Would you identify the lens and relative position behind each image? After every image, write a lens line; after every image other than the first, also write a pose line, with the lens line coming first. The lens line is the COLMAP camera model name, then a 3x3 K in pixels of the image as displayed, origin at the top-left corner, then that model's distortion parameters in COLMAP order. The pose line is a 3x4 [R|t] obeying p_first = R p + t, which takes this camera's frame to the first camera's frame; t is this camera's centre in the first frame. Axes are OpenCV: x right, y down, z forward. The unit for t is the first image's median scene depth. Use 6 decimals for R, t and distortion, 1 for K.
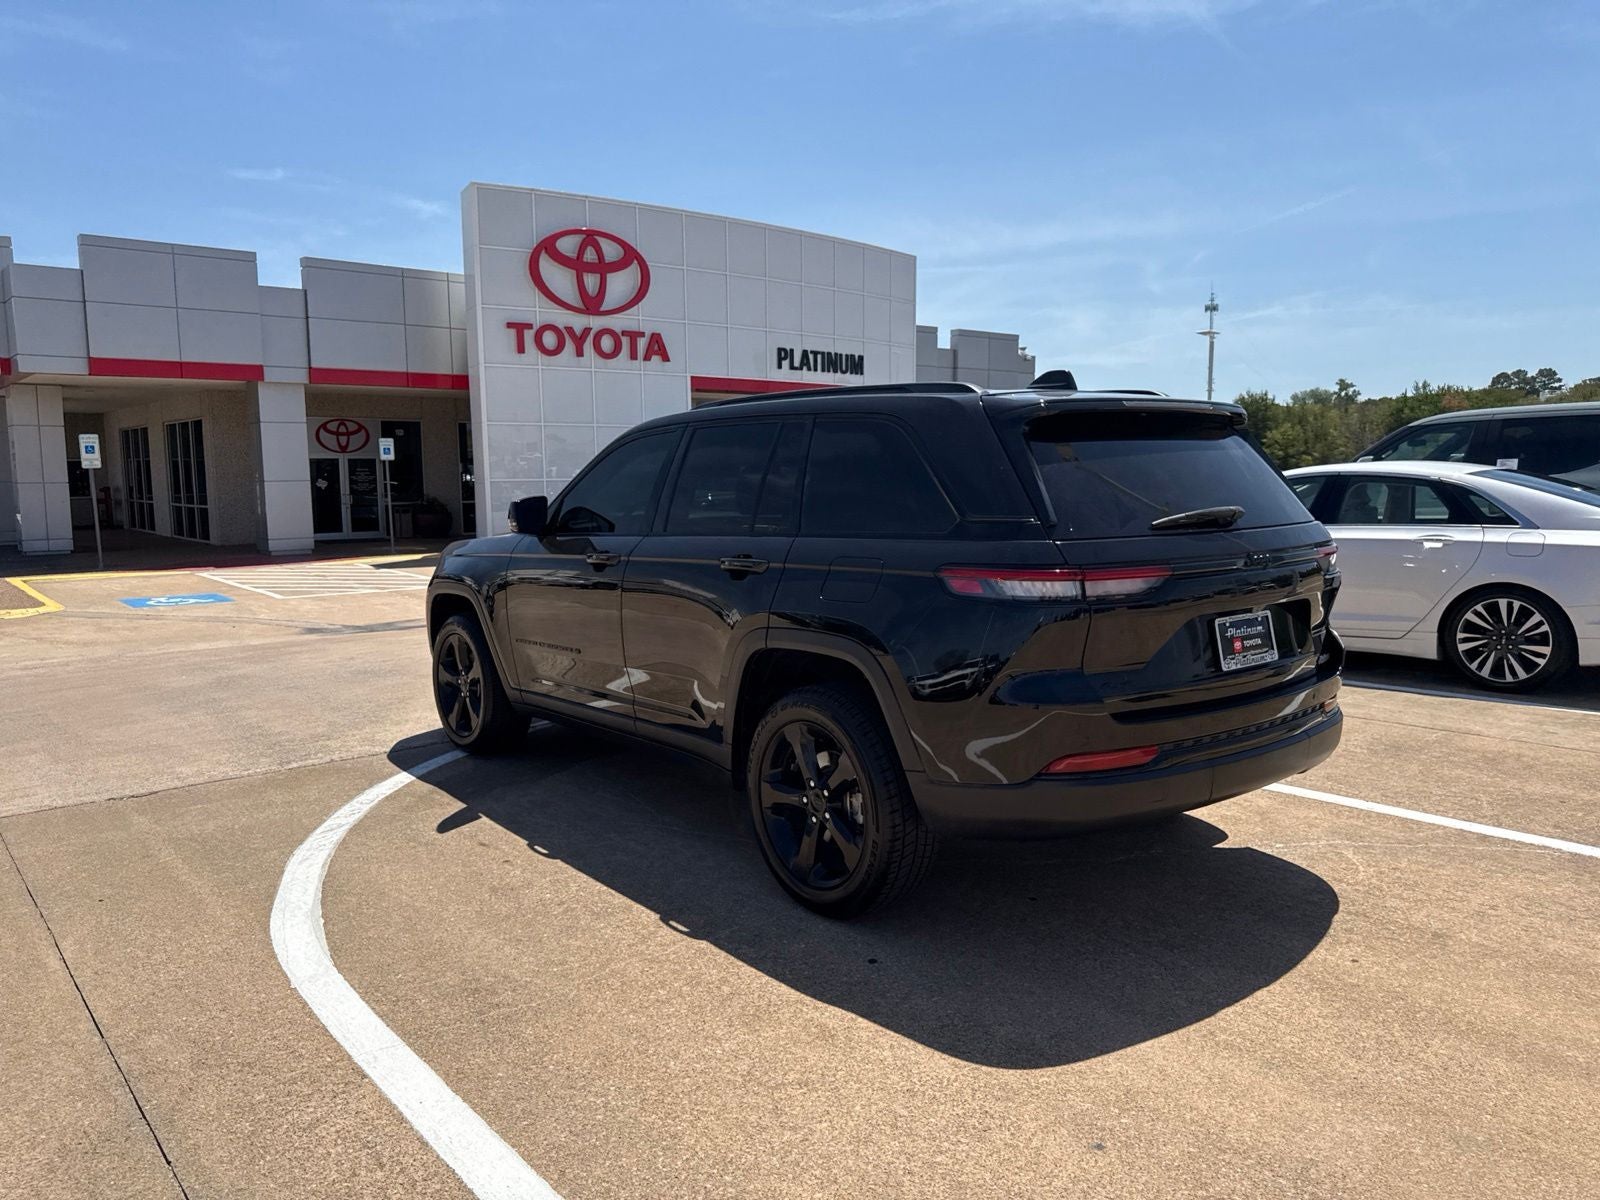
lens RADIAL K [[1115.2, 0, 796.3], [0, 1115.2, 608.0], [0, 0, 1]] dist [0.085244, -0.119224]
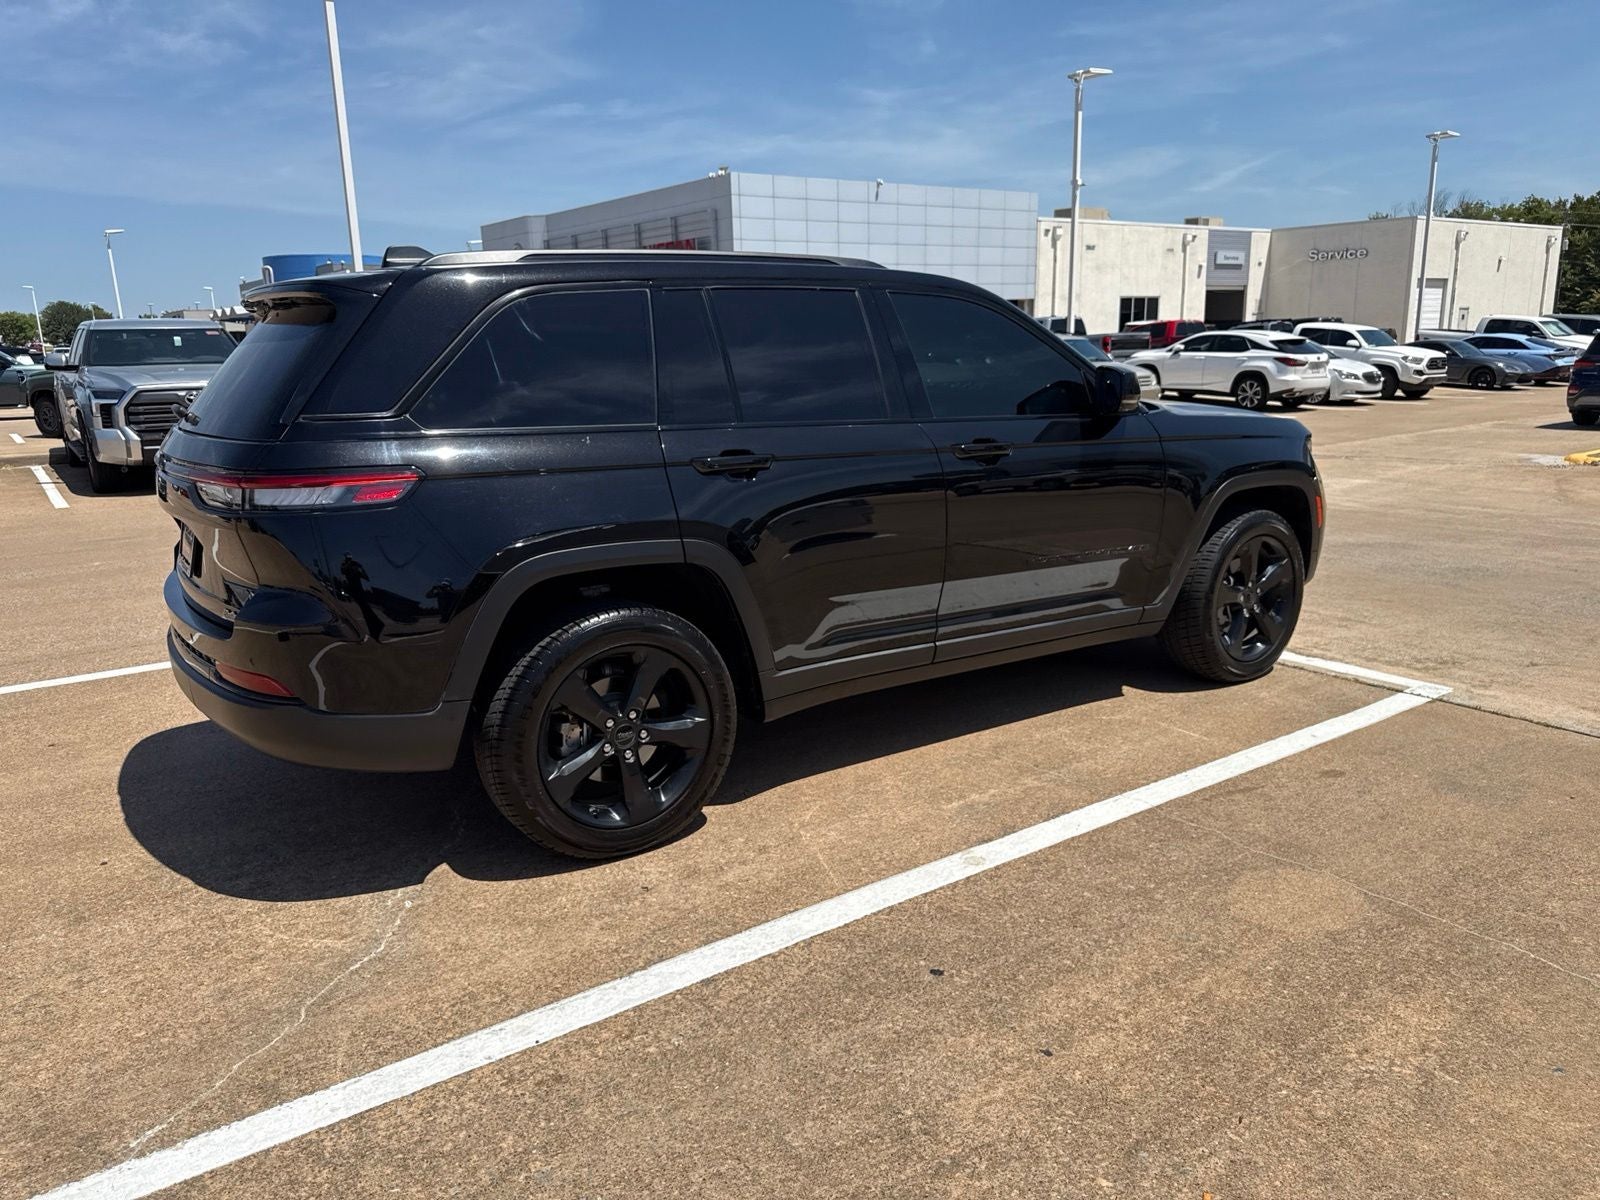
lens RADIAL K [[1136.5, 0, 794.5], [0, 1136.5, 600.4], [0, 0, 1]] dist [0.045074, -0.062165]
pose [[-0.077917, 0.238085, -0.968114, 0.373284], [-0.098967, 0.964423, 0.245142, -0.061634], [0.992036, 0.114912, -0.051582, 0.441863]]
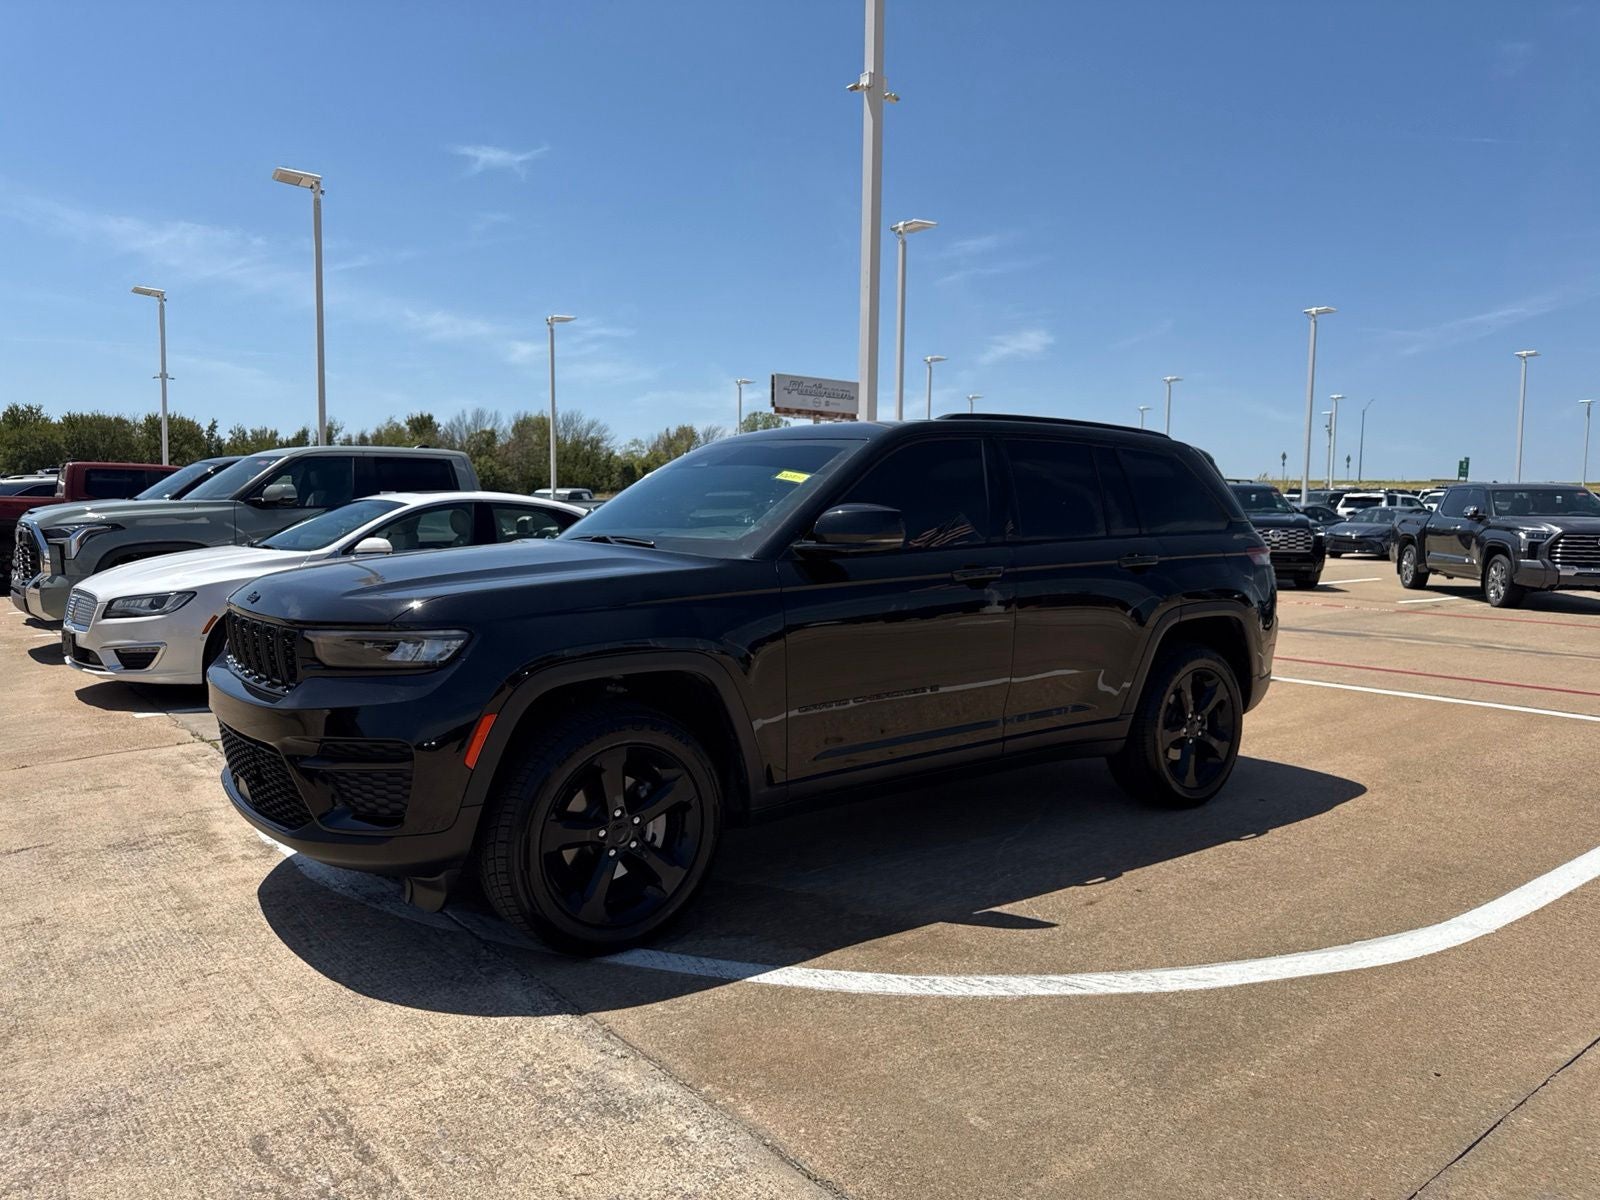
lens RADIAL K [[1124.8, 0, 796.2], [0, 1124.8, 593.1], [0, 0, 1]] dist [0.054774, -0.074542]
pose [[0.024190, -0.055924, 0.998142, -0.416157], [0.105977, 0.992952, 0.053065, -0.035577], [-0.994074, 0.104497, 0.029946, 0.428596]]
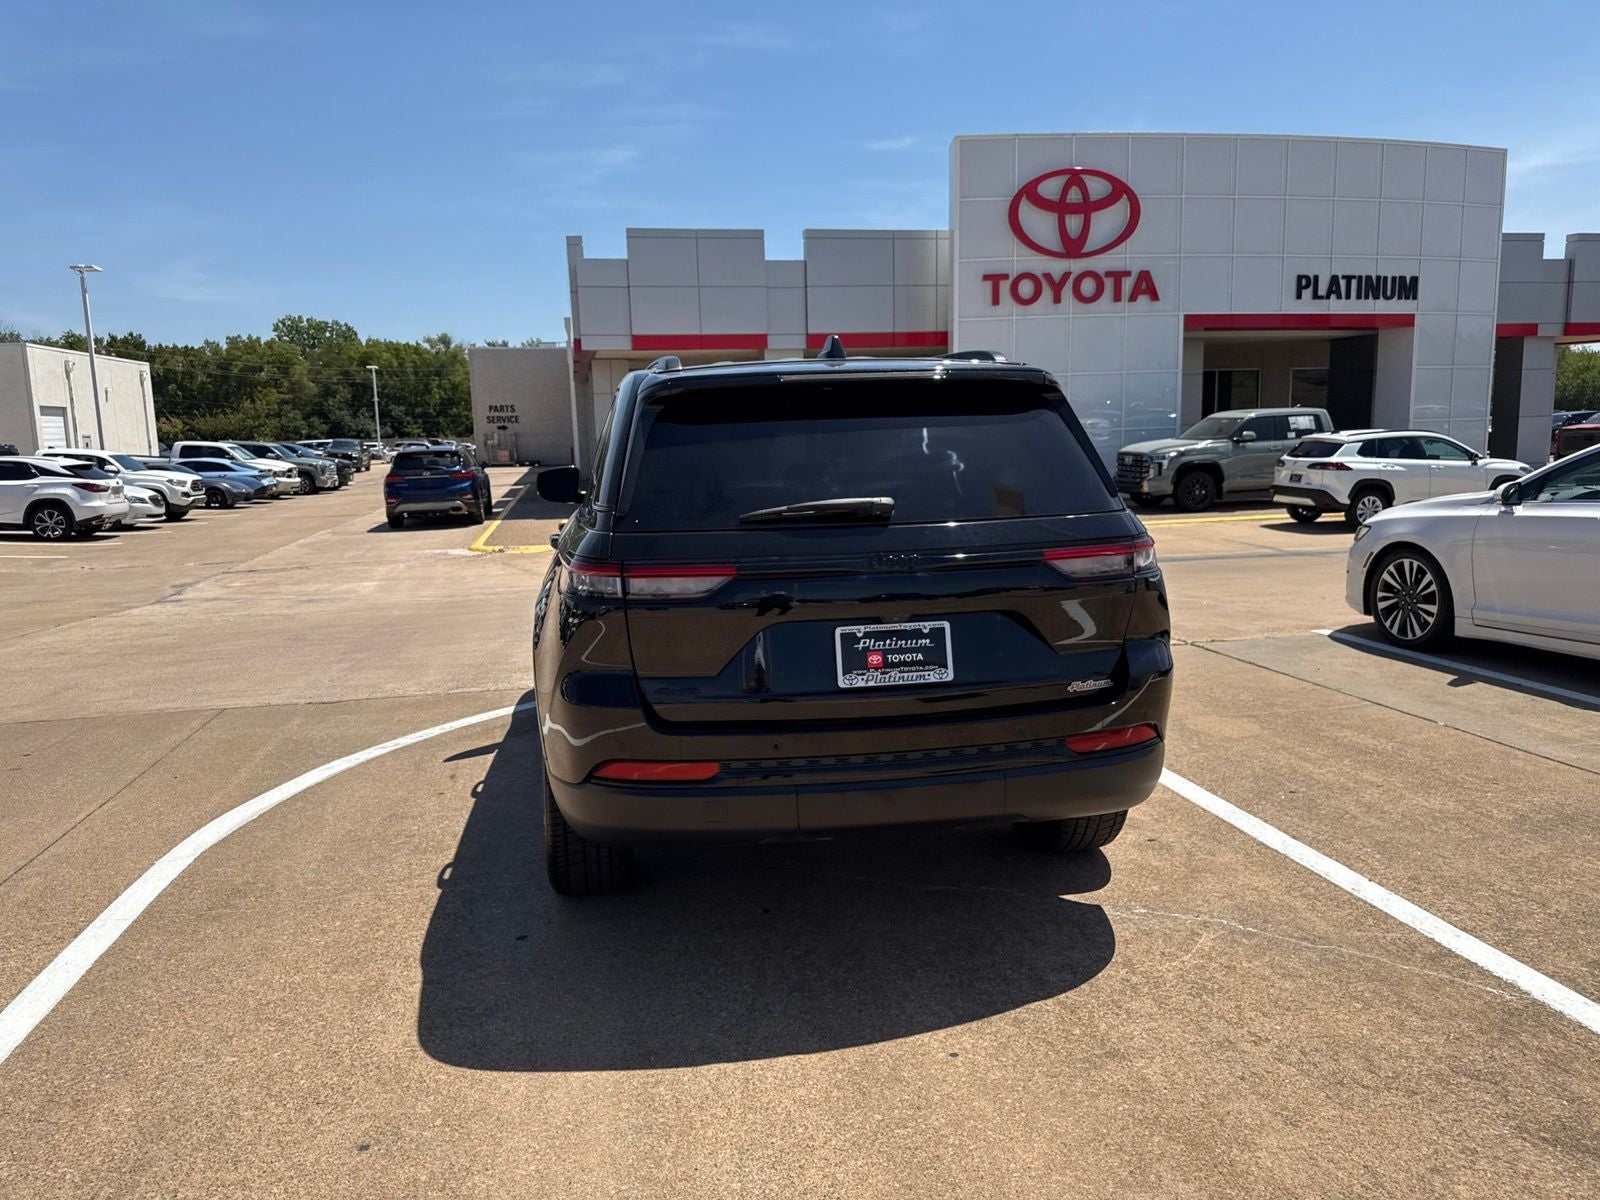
lens RADIAL K [[1137.3, 0, 795.7], [0, 1137.3, 597.1], [0, 0, 1]] dist [0.031417, -0.043346]
pose [[0.872203, 0.059607, -0.485500, 0.209479], [-0.042757, 0.998039, 0.045720, -0.014119], [0.487273, -0.019119, 0.873041, 0.060832]]
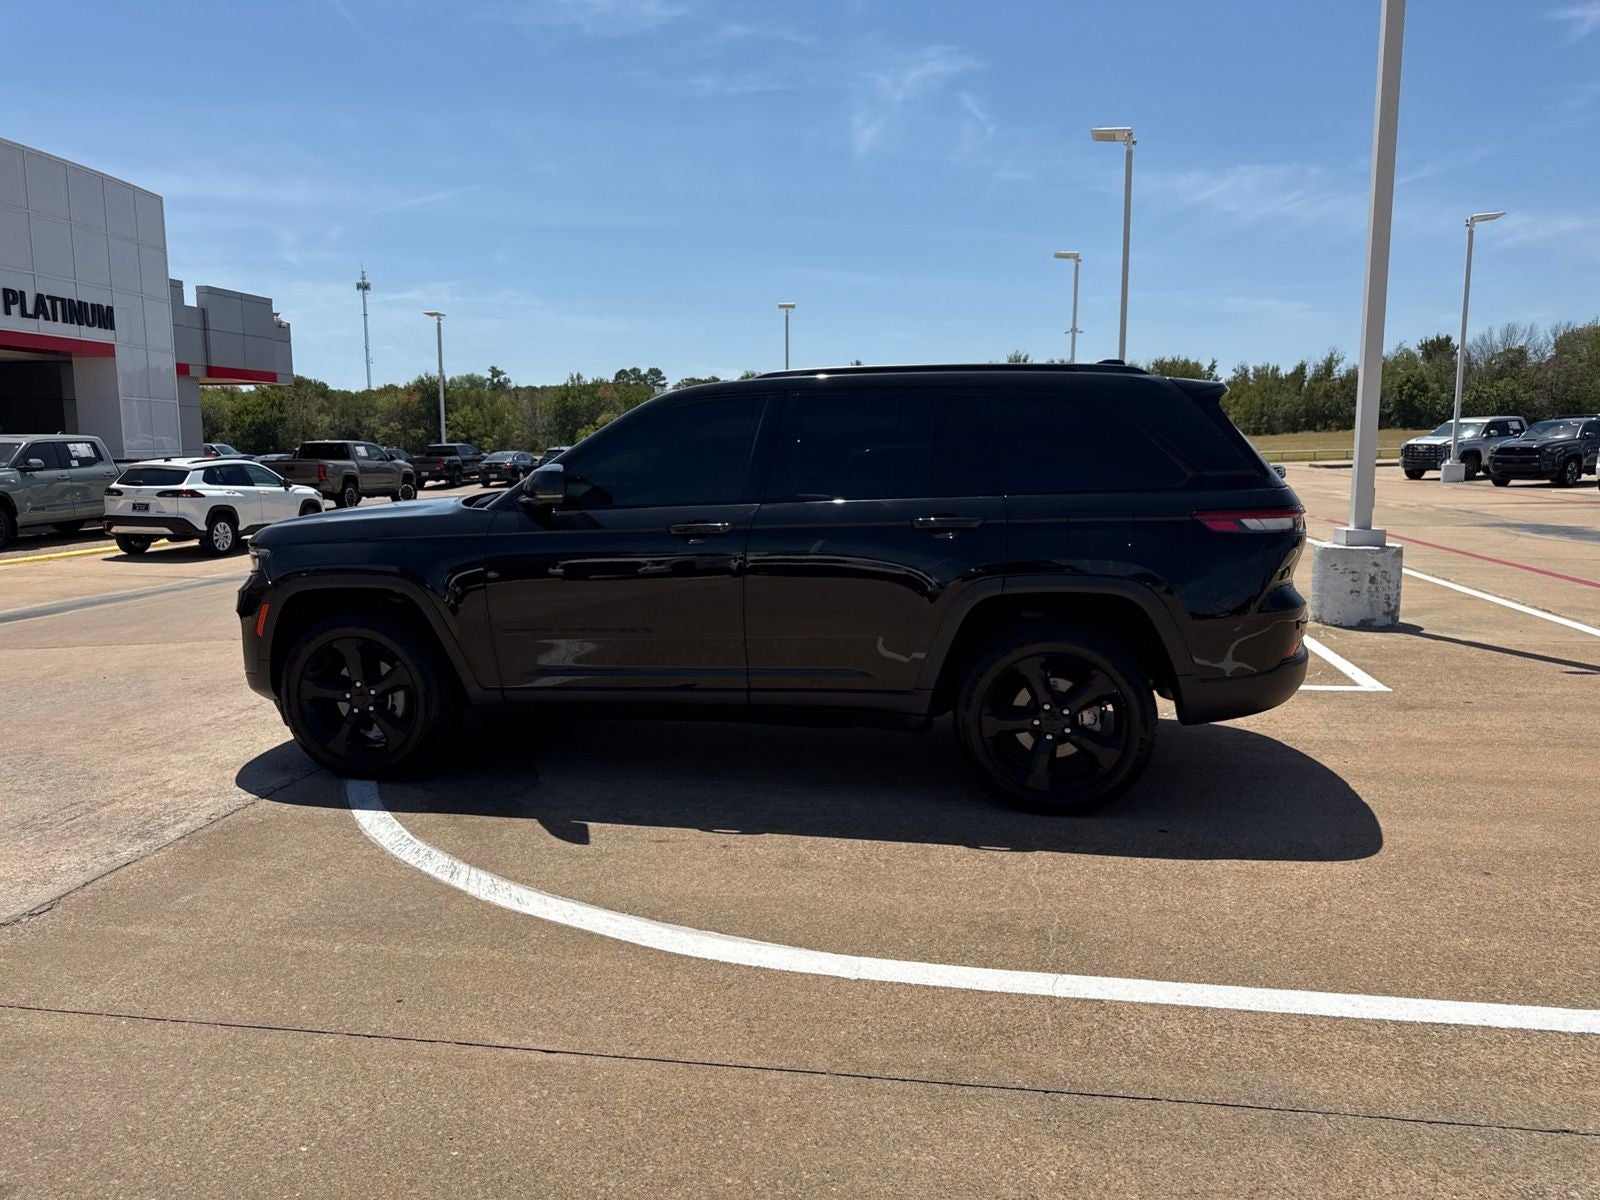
lens RADIAL K [[1125.8, 0, 795.5], [0, 1125.8, 601.2], [0, 0, 1]] dist [0.051667, -0.069309]
pose [[0.763078, -0.079671, 0.641378, -0.280875], [0.072865, 0.996651, 0.037111, -0.004613], [-0.642186, 0.018416, 0.766327, 0.079528]]
